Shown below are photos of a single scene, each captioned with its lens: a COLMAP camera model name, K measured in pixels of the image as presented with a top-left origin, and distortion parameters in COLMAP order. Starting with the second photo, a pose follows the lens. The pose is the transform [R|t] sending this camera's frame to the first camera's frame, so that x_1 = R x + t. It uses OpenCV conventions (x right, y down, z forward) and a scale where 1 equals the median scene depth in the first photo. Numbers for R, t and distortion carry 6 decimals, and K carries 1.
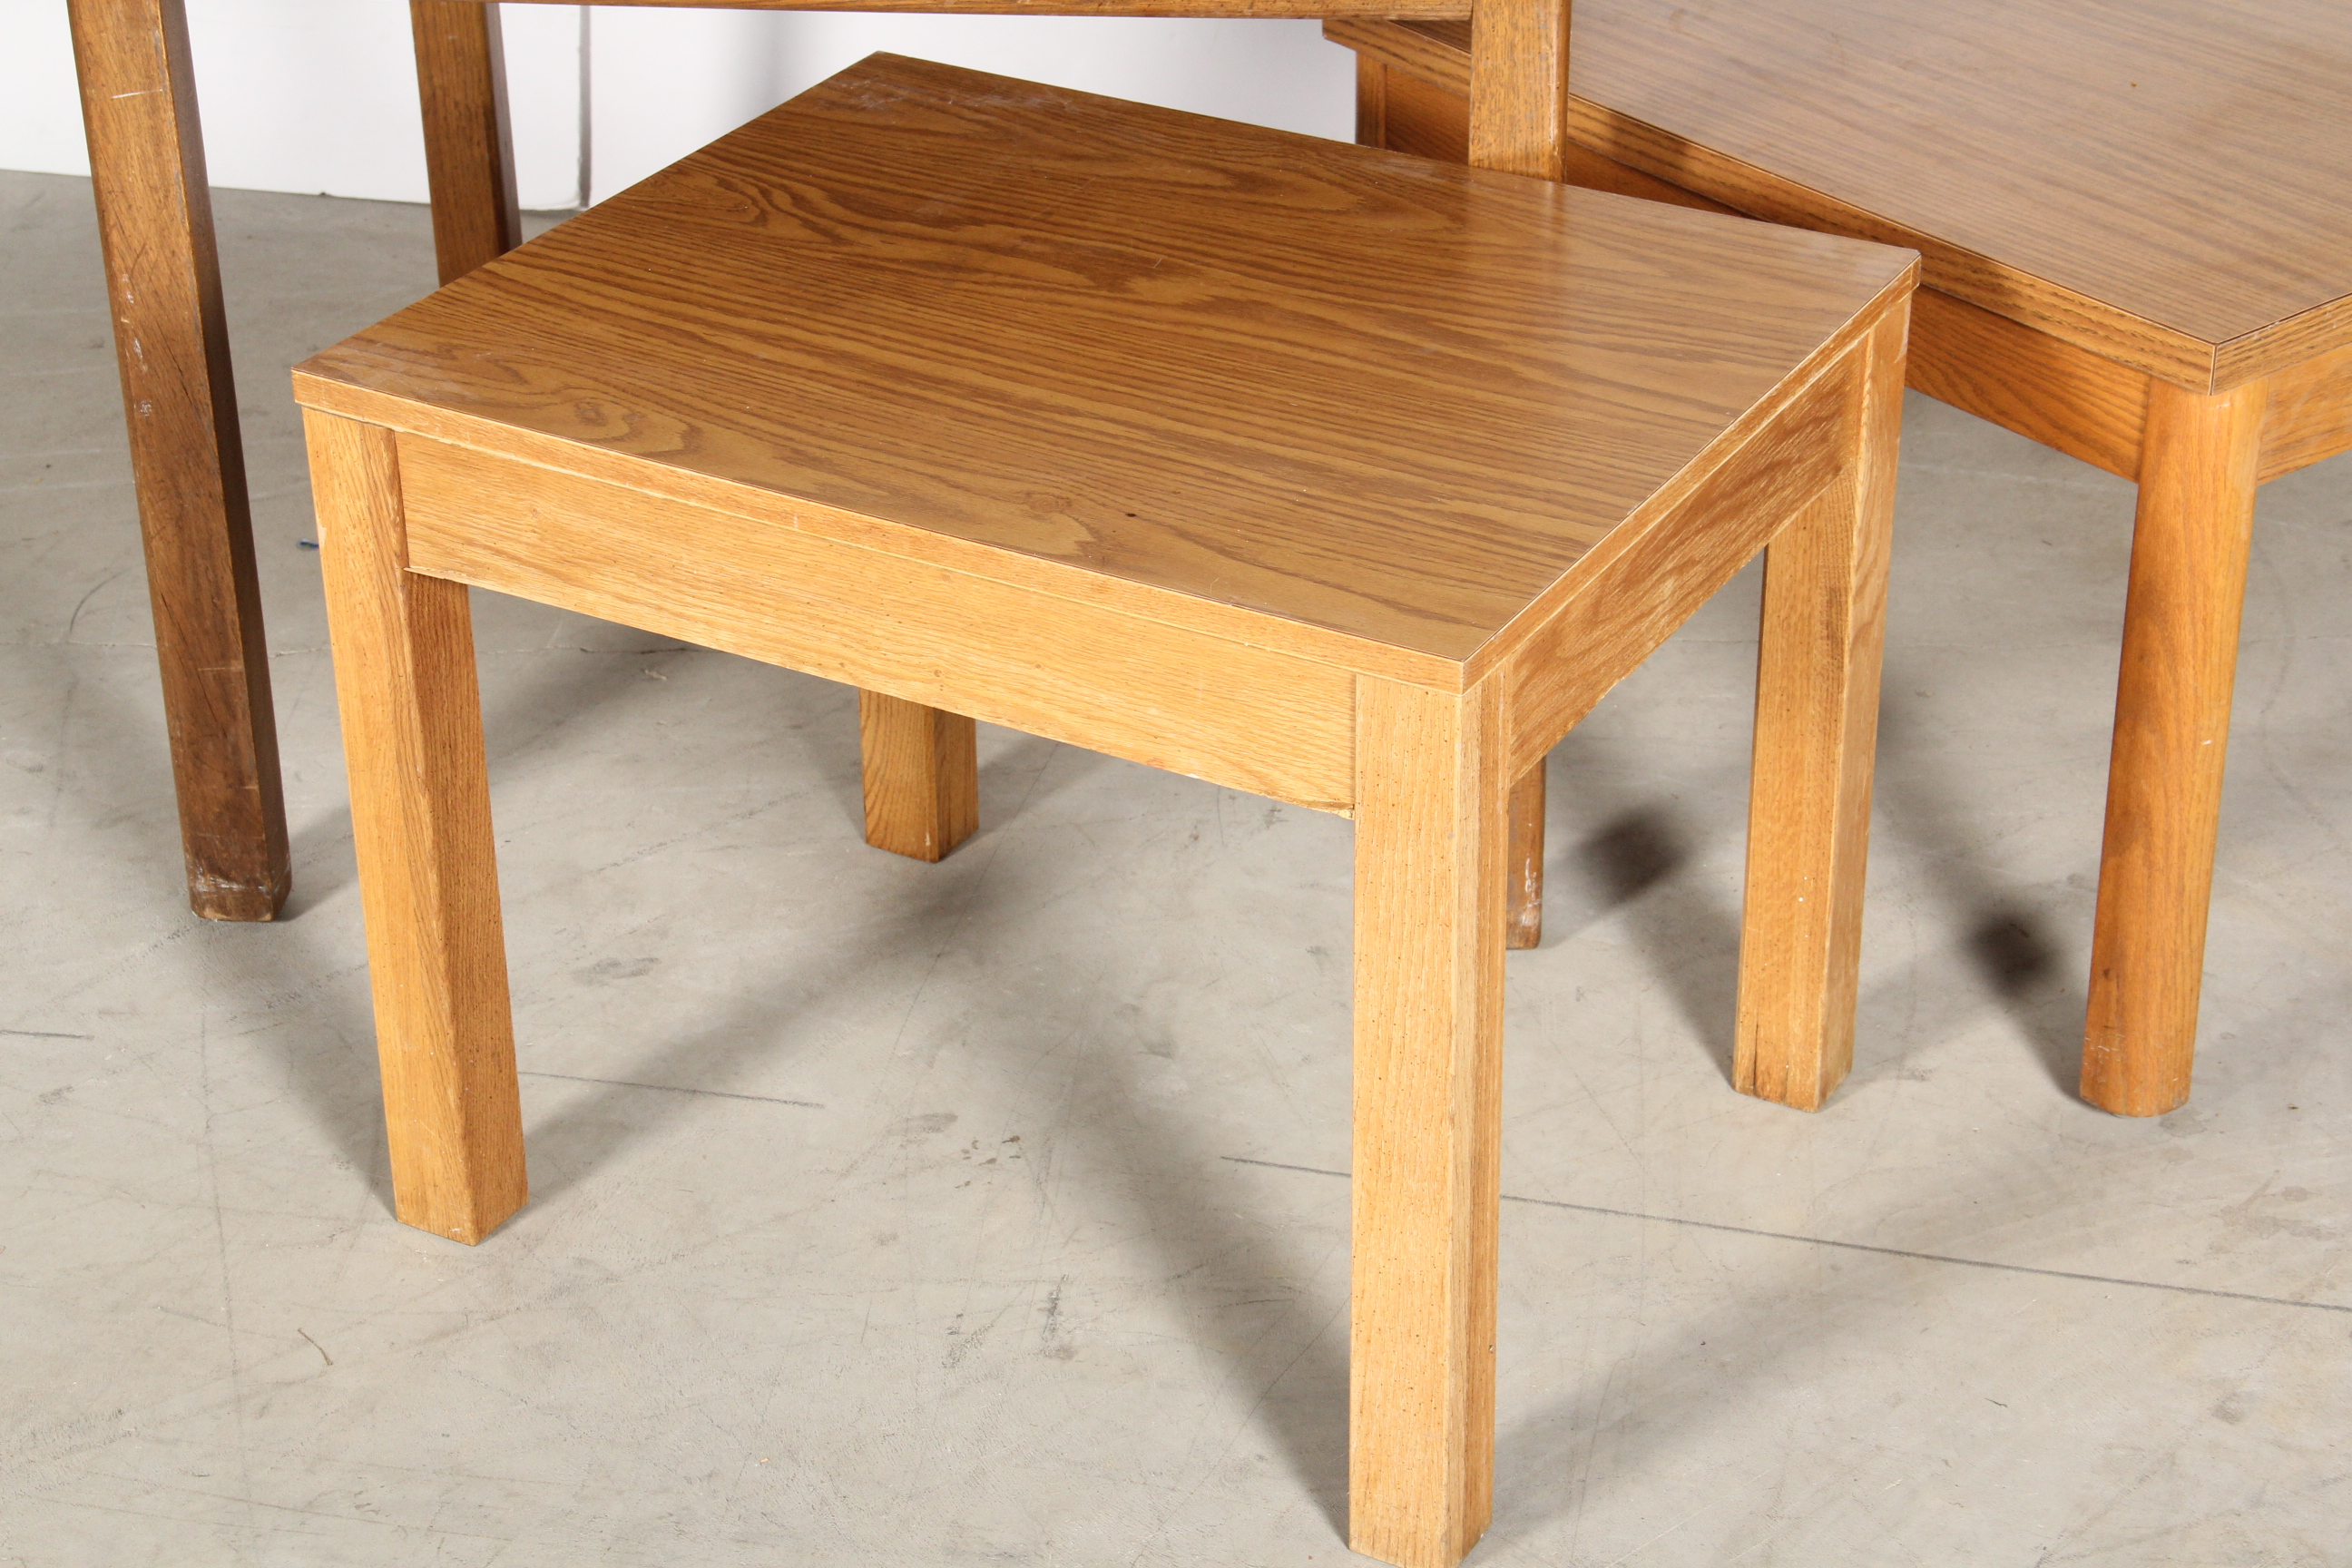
lens RADIAL K [[4651.3, 0, 1165.5], [0, 4651.3, 794.0], [0, 0, 1]] dist [0.326141, 0.000000]
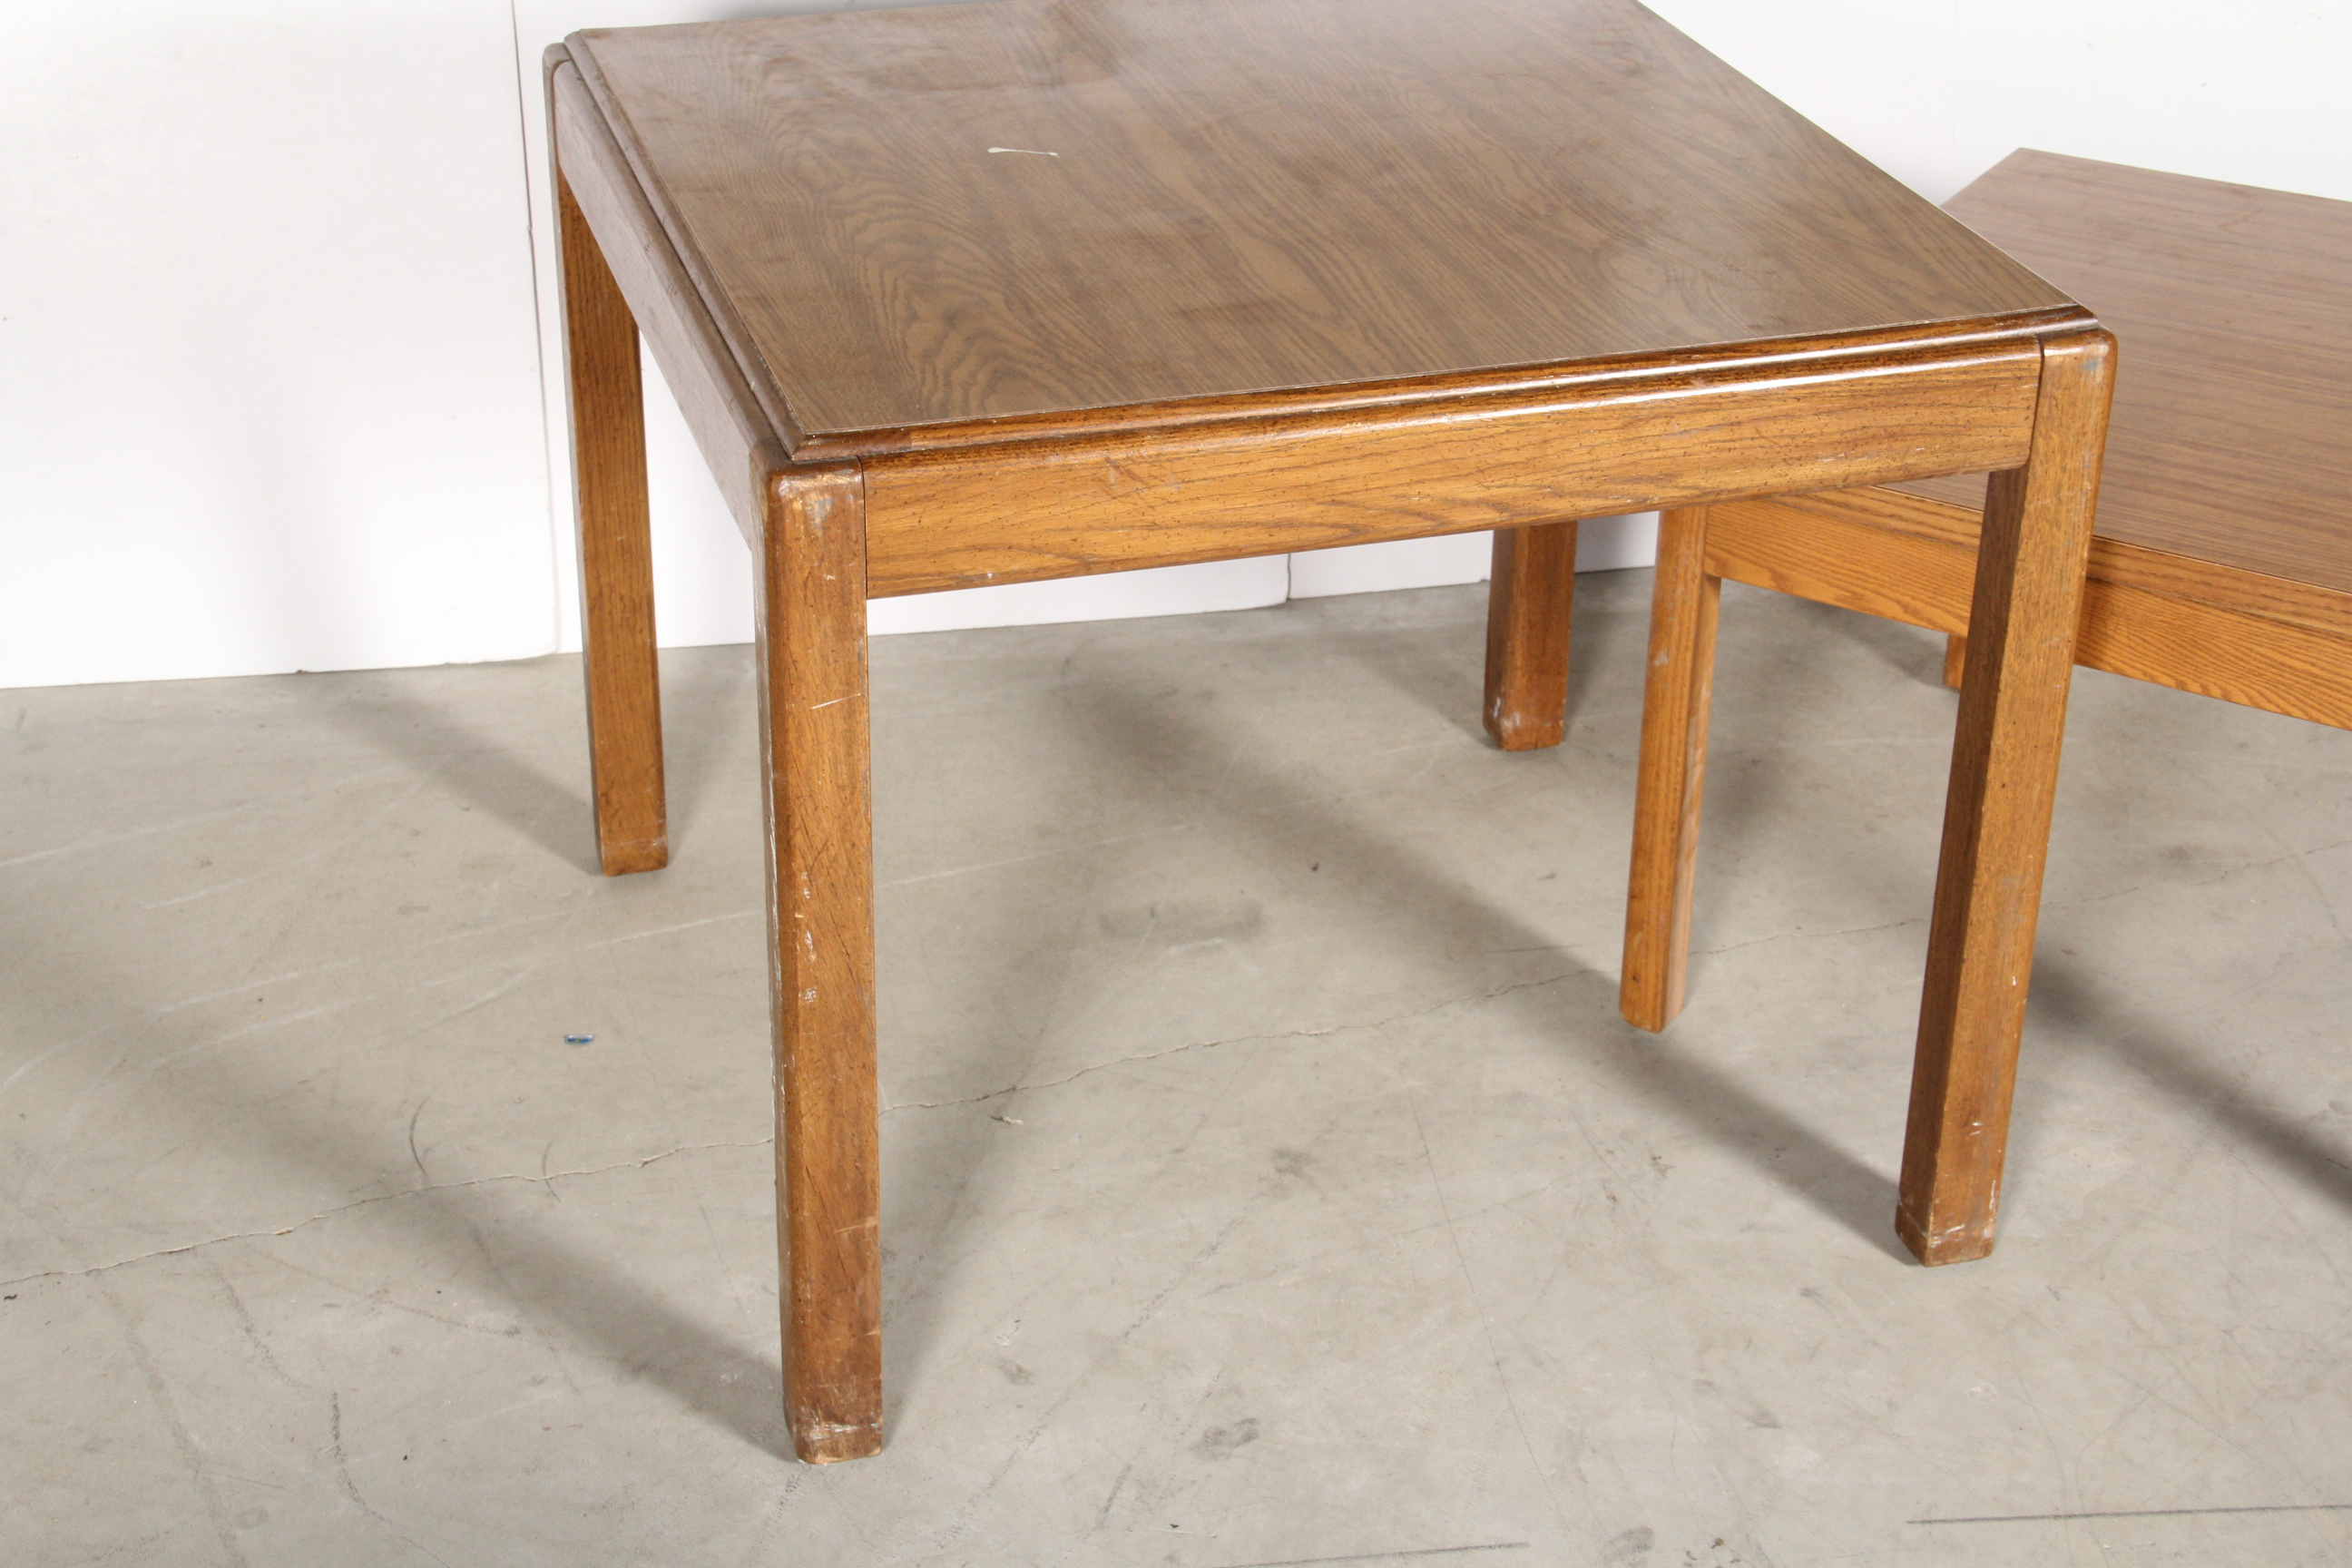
lens RADIAL K [[3713.5, 0, 1177.1], [0, 3713.5, 795.2], [0, 0, 1]] dist [0.200528, 0.000000]
pose [[0.931279, -0.147166, 0.333259, -0.412865], [0.148259, 0.988697, 0.022299, -0.133584], [-0.332774, 0.028642, 0.942571, 0.229030]]
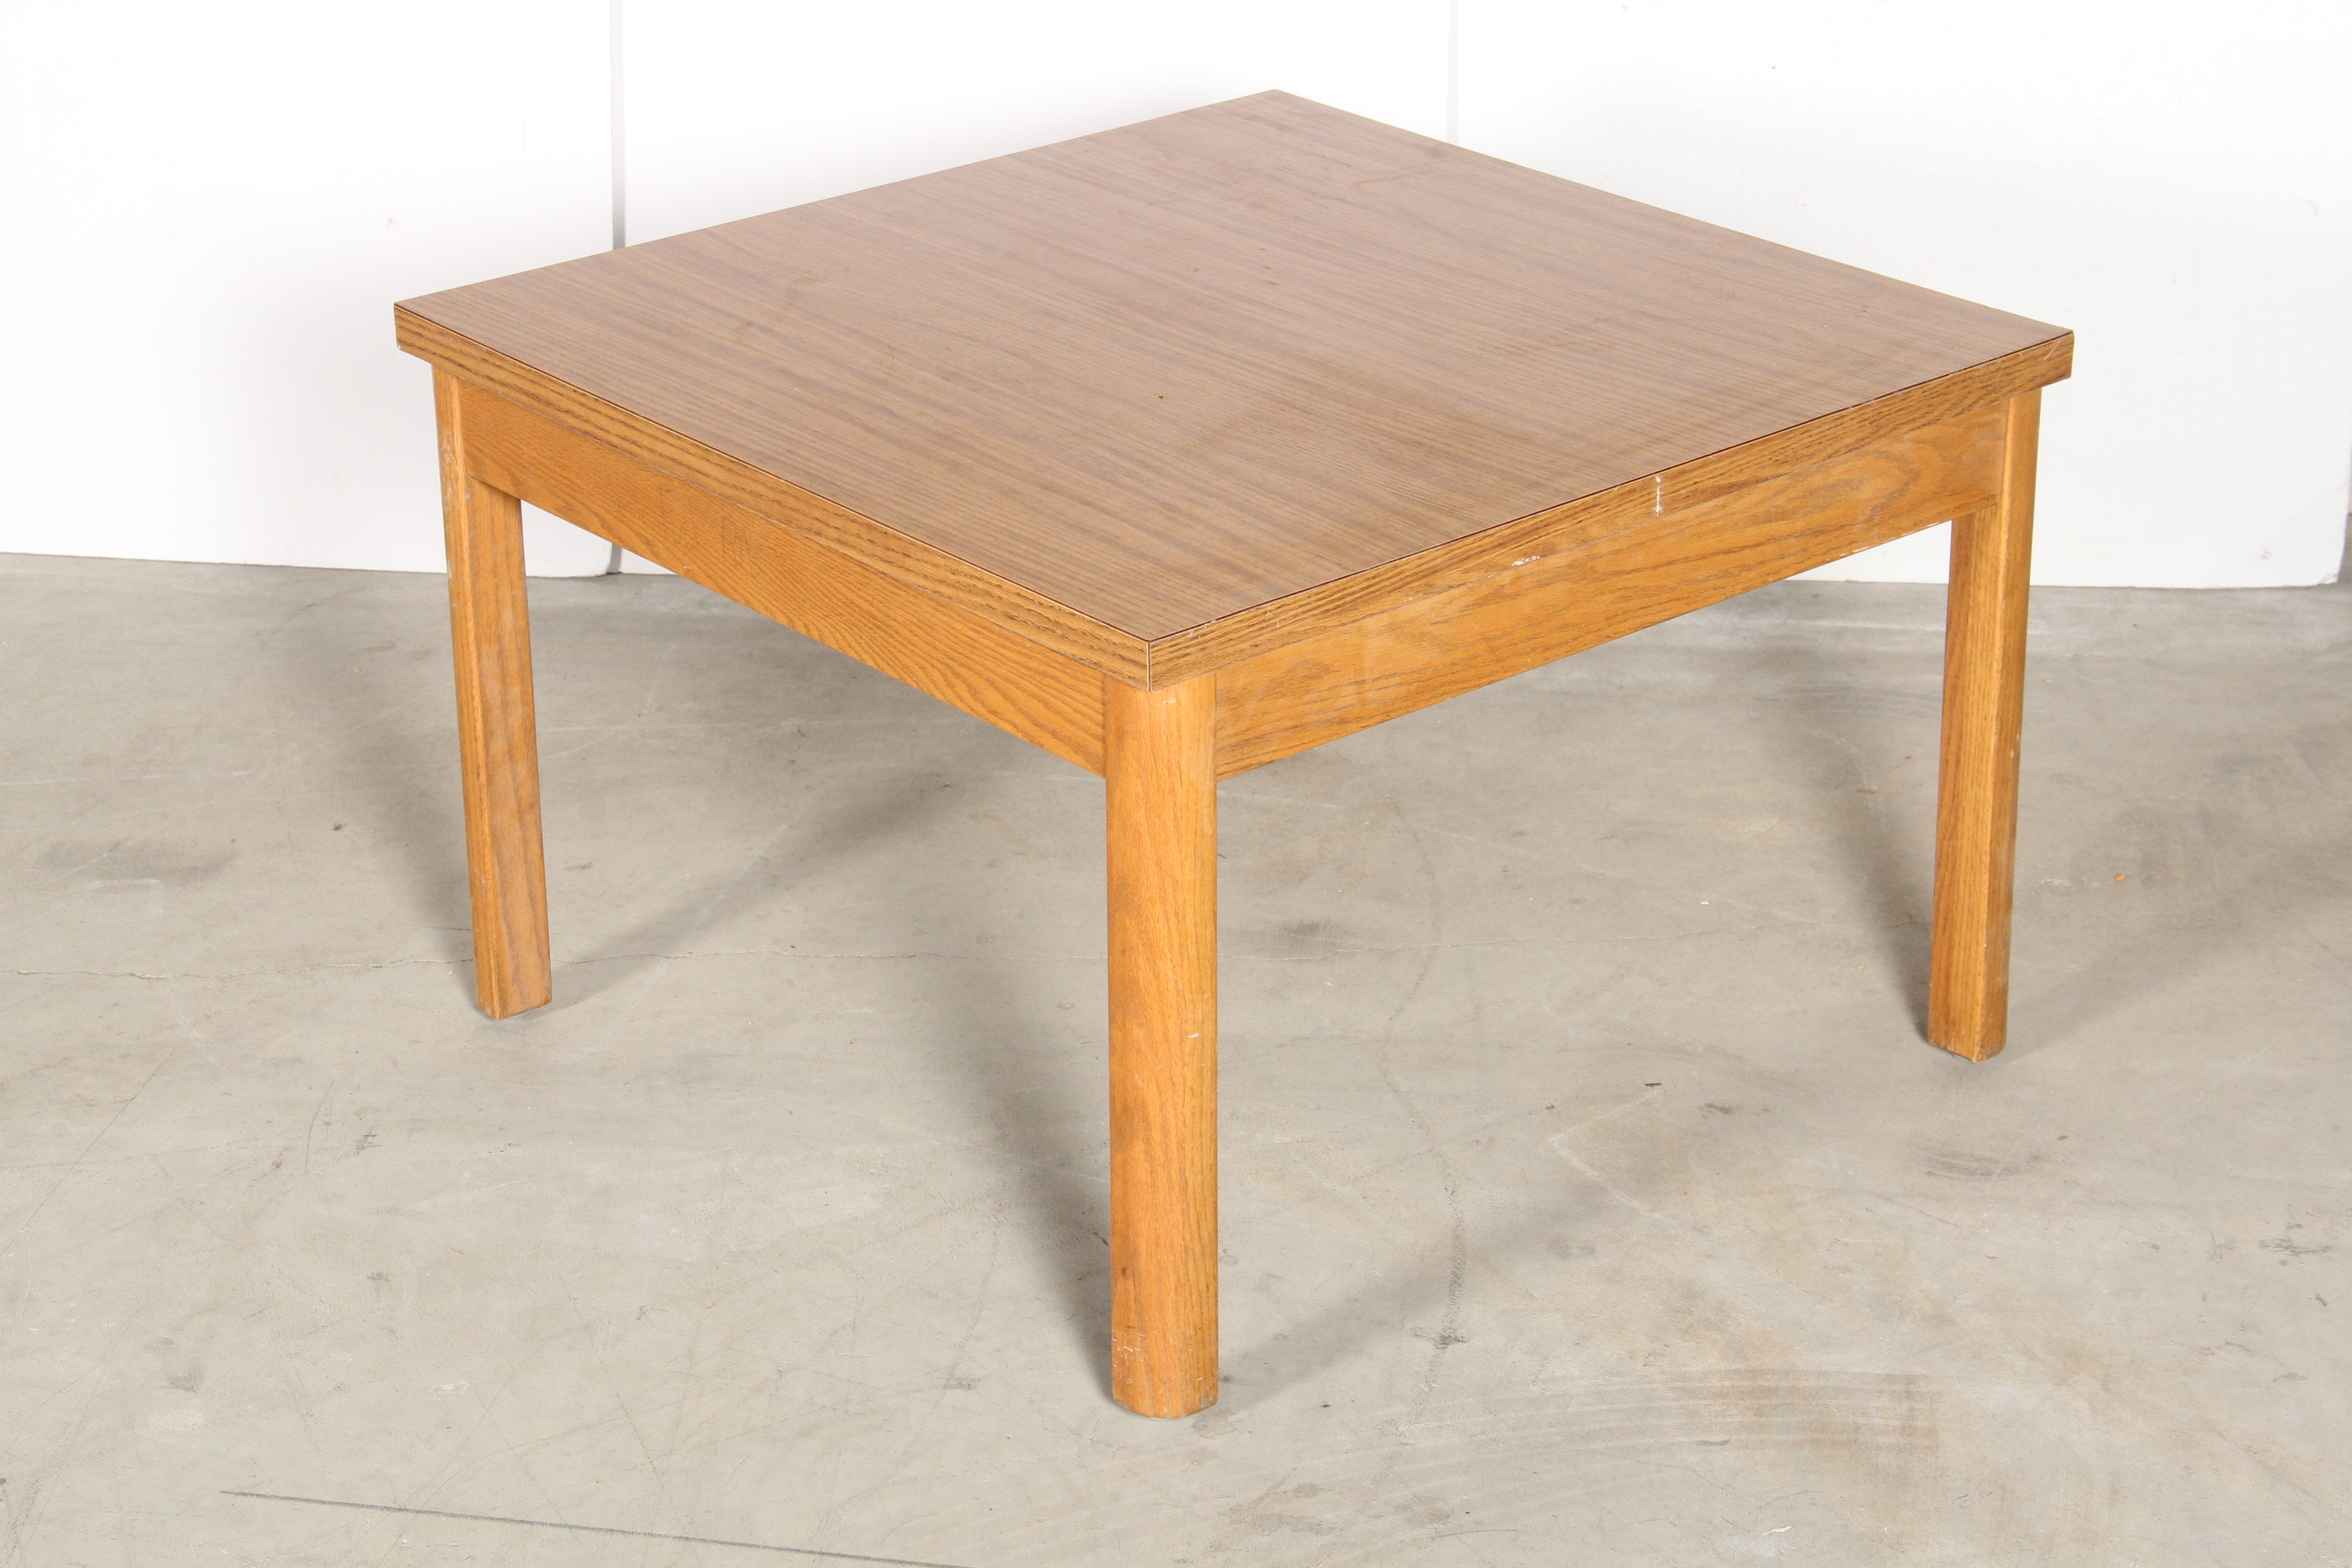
lens RADIAL K [[4998.5, 0, 1181.0], [0, 4998.5, 779.7], [0, 0, 1]] dist [0.339589, 0.000000]
pose [[0.998639, -0.013566, 0.050369, 0.158607], [0.017652, 0.996511, -0.081574, 0.020936], [-0.049087, 0.082352, 0.995394, -0.065219]]
